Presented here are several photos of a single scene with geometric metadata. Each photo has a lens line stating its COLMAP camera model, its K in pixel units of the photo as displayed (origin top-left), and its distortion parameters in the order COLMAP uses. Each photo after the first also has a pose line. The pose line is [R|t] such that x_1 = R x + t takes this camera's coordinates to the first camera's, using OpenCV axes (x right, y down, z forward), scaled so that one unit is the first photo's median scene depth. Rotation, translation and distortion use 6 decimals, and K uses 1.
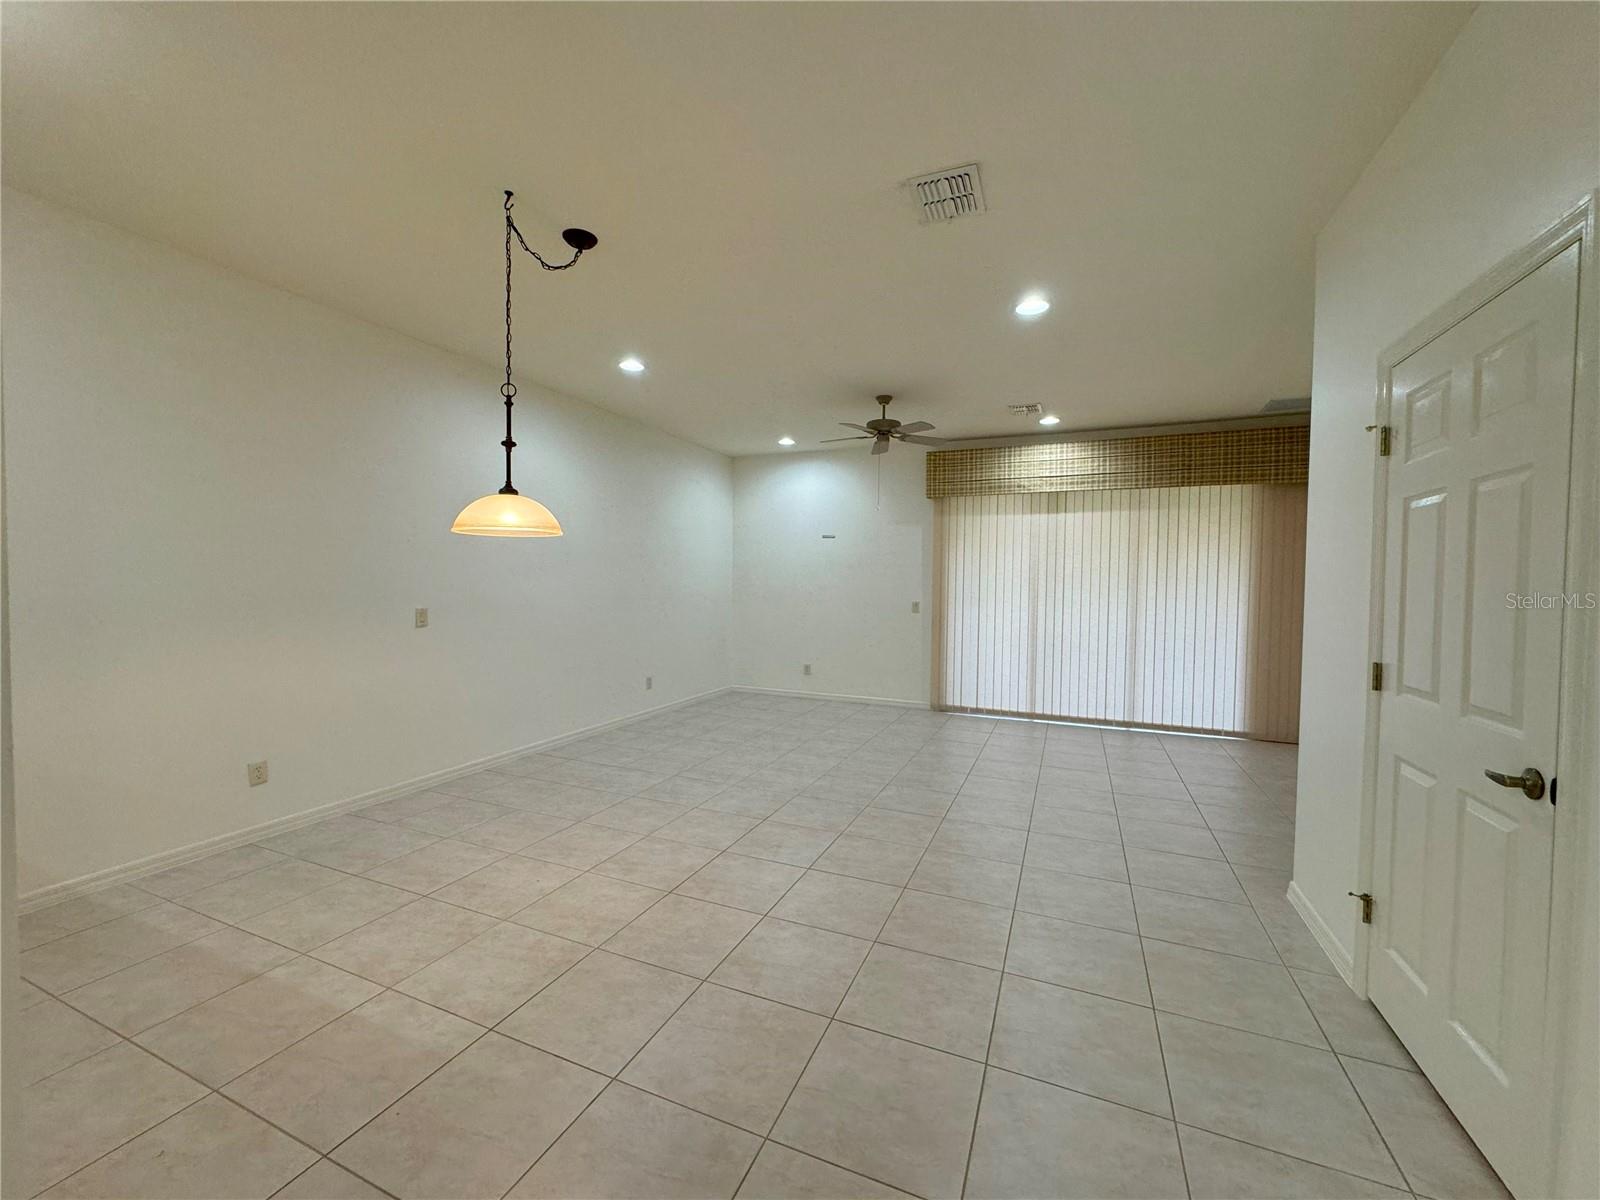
lens RADIAL K [[633.8, 0, 799.9], [0, 633.8, 605.3], [0, 0, 1]] dist [0.000028, -0.000768]
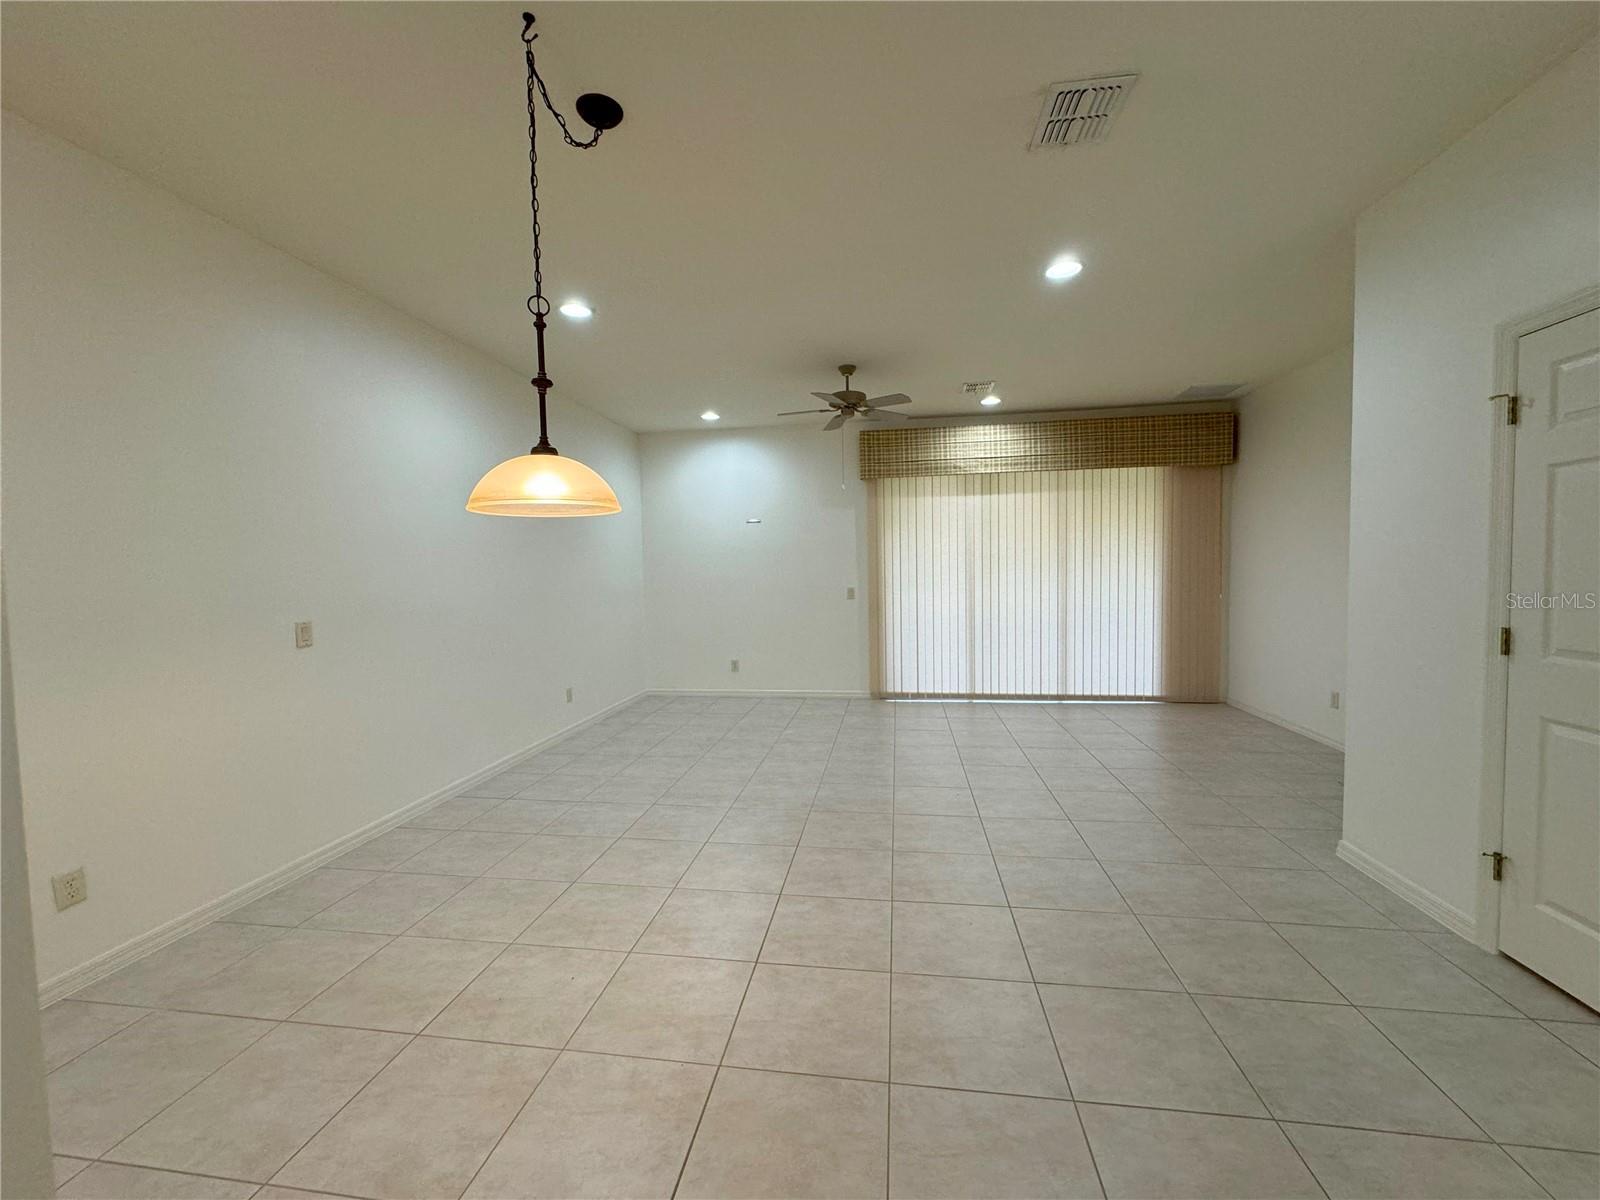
lens RADIAL K [[633.8, 0, 799.6], [0, 633.8, 604.5], [0, 0, 1]] dist [0.000028, -0.000768]
pose [[0.967005, -0.045127, 0.250729, -0.226705], [0.040858, 0.998918, 0.022209, -0.008232], [-0.251460, -0.011232, 0.967803, 0.150443]]
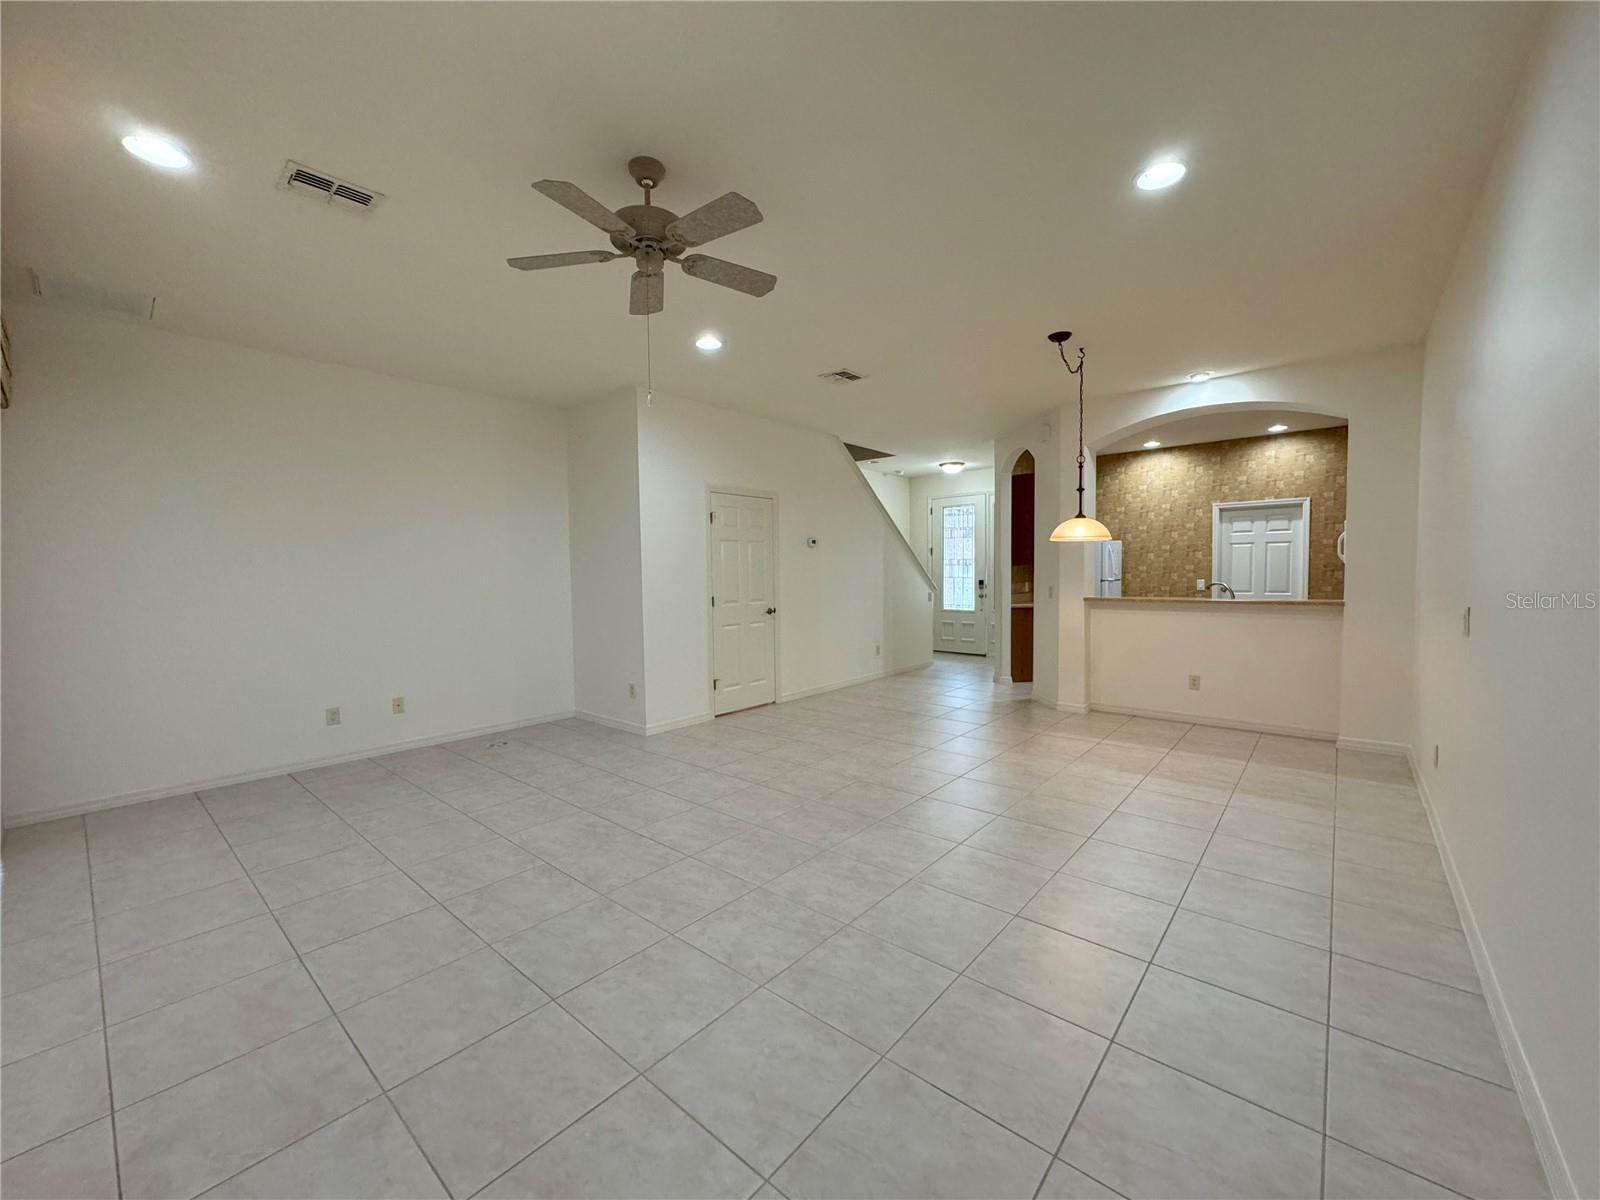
lens RADIAL K [[633.8, 0, 806.3], [0, 633.8, 600.2], [0, 0, 1]] dist [0.000028, -0.000768]
pose [[-0.957375, -0.014520, 0.288484, -0.147540], [0.010022, 0.996465, 0.083411, -0.061799], [-0.288675, 0.082747, -0.953845, 1.796351]]
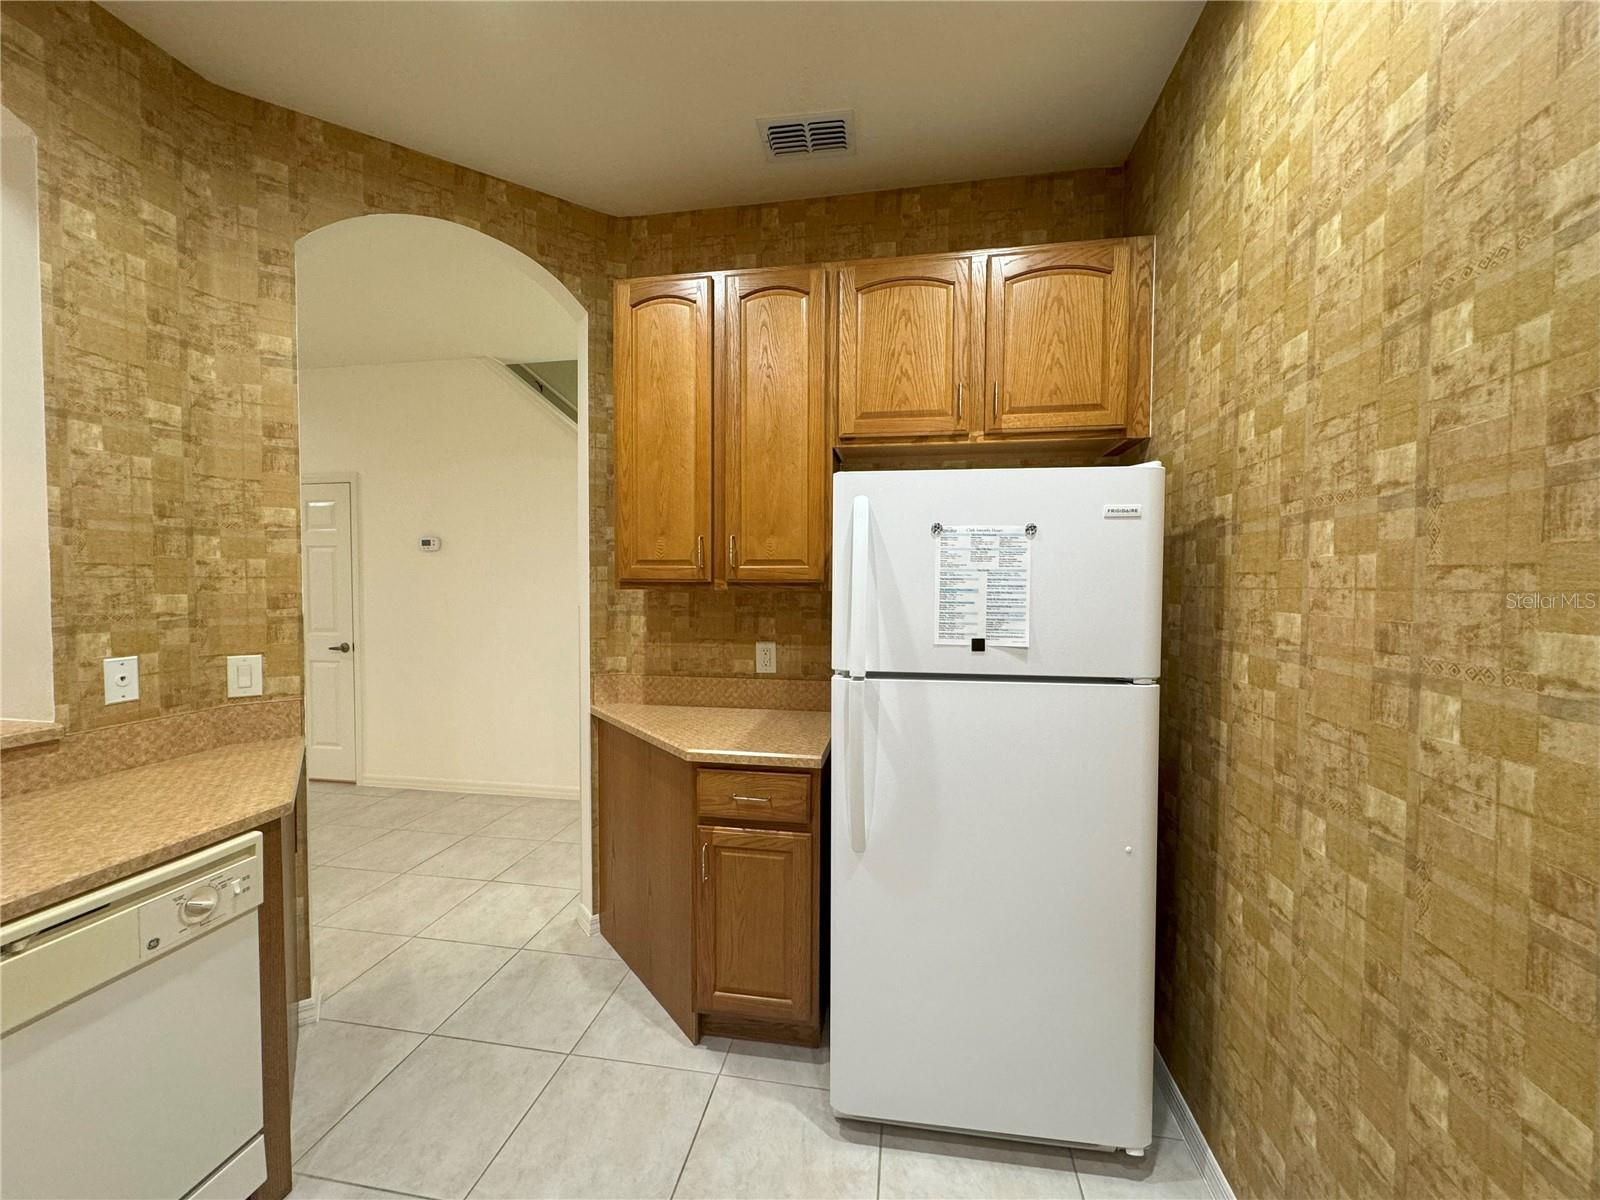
lens RADIAL K [[633.8, 0, 799.3], [0, 633.8, 601.5], [0, 0, 1]] dist [0.000028, -0.000768]
pose [[-0.233350, -0.044281, 0.971384, -0.827549], [0.028724, 0.998213, 0.052404, -0.017633], [-0.971968, 0.040130, -0.231661, -0.162287]]
